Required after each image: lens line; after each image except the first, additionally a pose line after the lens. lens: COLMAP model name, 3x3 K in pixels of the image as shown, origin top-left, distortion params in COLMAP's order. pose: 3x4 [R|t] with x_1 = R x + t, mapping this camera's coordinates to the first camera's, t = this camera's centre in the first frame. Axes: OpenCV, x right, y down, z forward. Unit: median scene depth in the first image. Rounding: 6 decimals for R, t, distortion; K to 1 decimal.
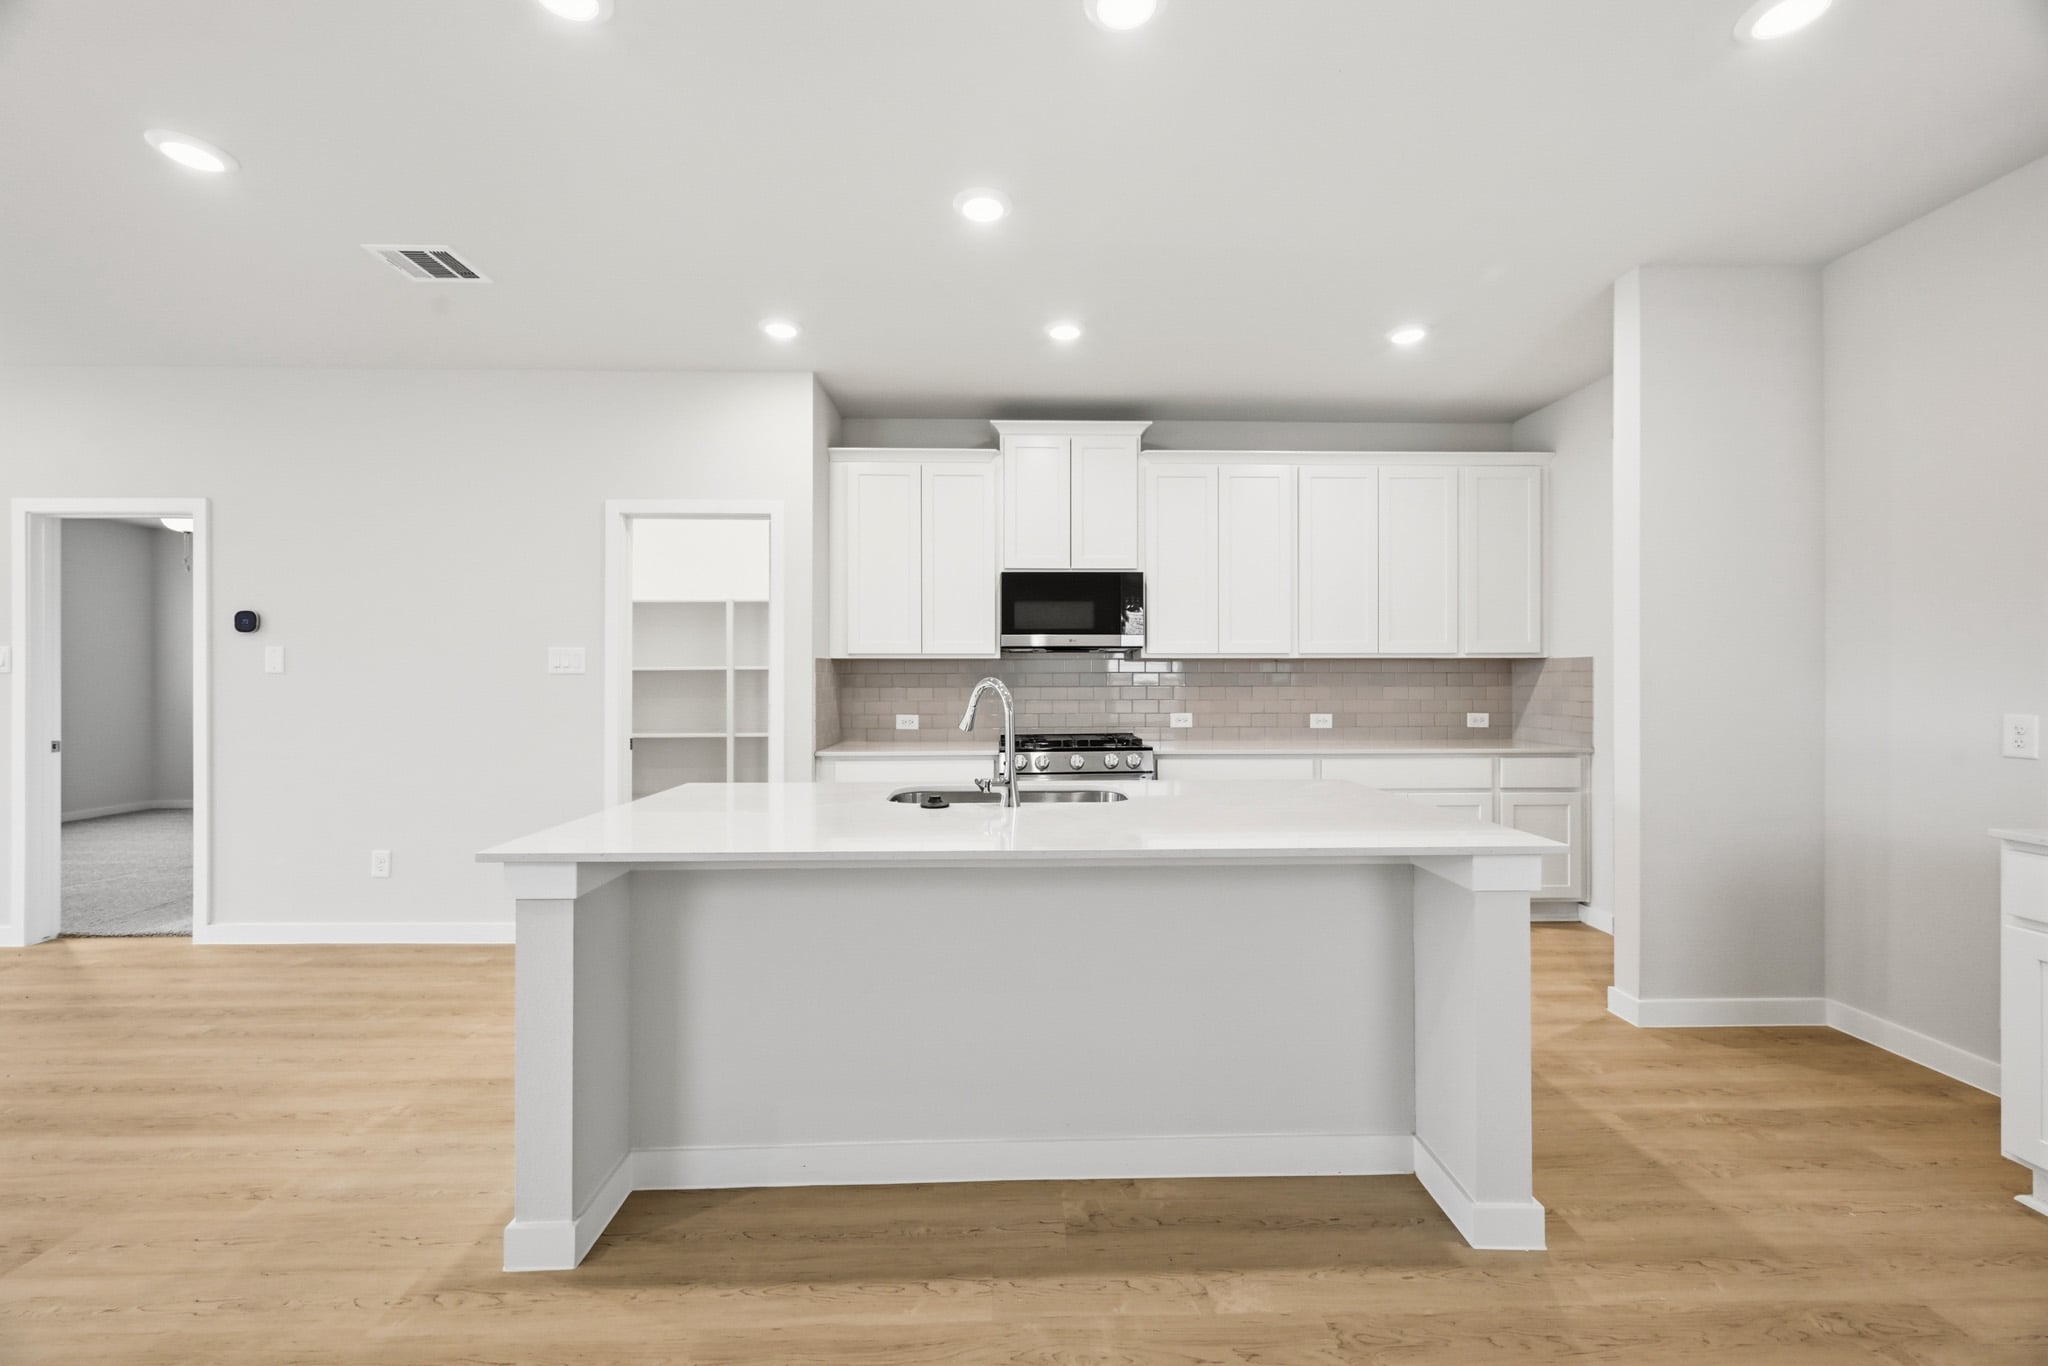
lens RADIAL K [[803.6, 0, 1019.1], [0, 803.6, 682.9], [0, 0, 1]] dist [0.000397, 0.000009]
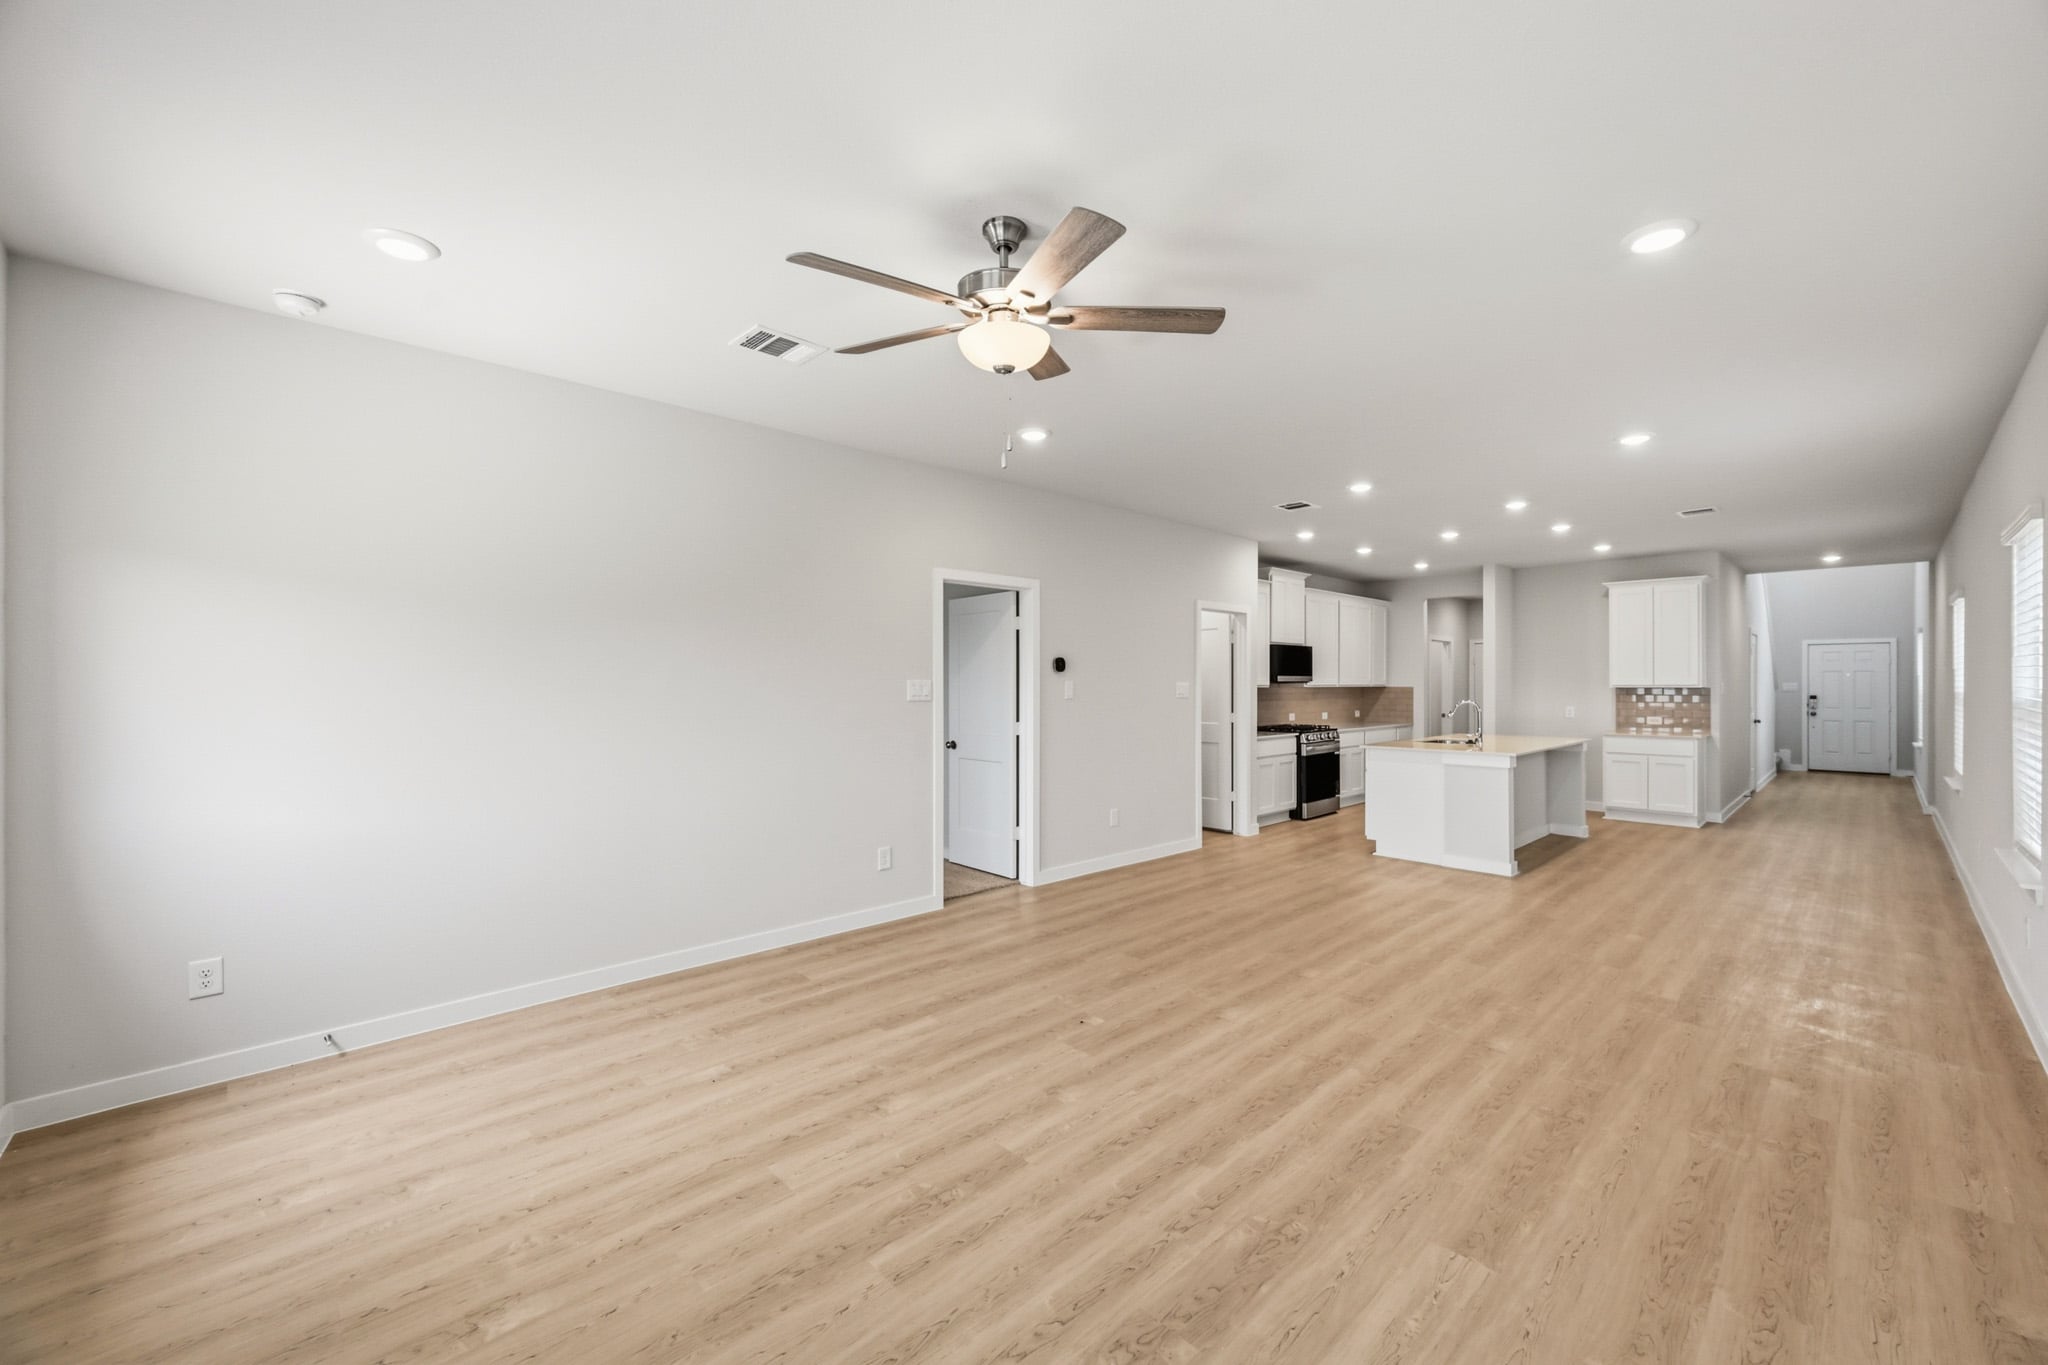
lens RADIAL K [[811.0, 0, 1027.7], [0, 811.0, 687.2], [0, 0, 1]] dist [-0.000857, -0.000139]
pose [[0.736691, 0.000657, 0.676229, -1.918152], [0.001570, 0.999995, -0.002683, -0.029588], [-0.676227, 0.003039, 0.736687, -0.052573]]
